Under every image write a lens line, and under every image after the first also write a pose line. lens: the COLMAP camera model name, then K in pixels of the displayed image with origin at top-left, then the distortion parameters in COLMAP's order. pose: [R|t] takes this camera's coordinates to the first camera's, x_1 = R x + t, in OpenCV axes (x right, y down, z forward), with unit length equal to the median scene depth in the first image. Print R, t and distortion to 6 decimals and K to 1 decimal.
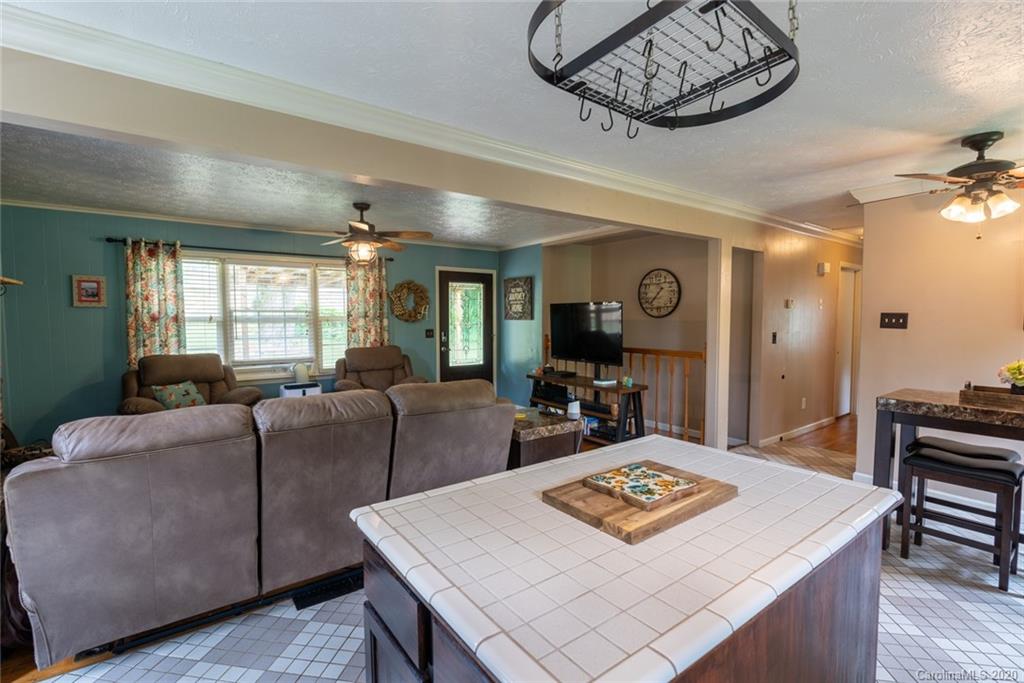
lens RADIAL K [[468.8, 0, 512.0], [0, 468.8, 341.5], [0, 0, 1]] dist [-0.003641, -0.000050]
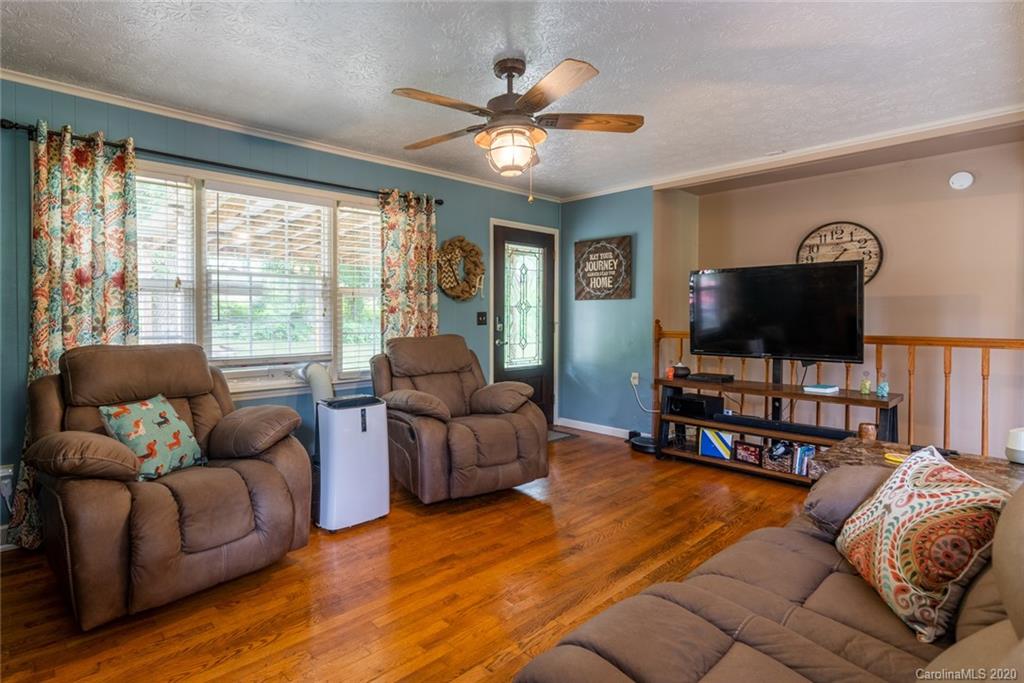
lens RADIAL K [[532.3, 0, 455.6], [0, 532.3, 321.8], [0, 0, 1]] dist [-0.003480, -0.000193]
pose [[0.996305, 0.000198, 0.085883, -0.339232], [0.003525, 0.999061, -0.043191, 0.024167], [-0.085811, 0.043334, 0.995369, 0.312794]]
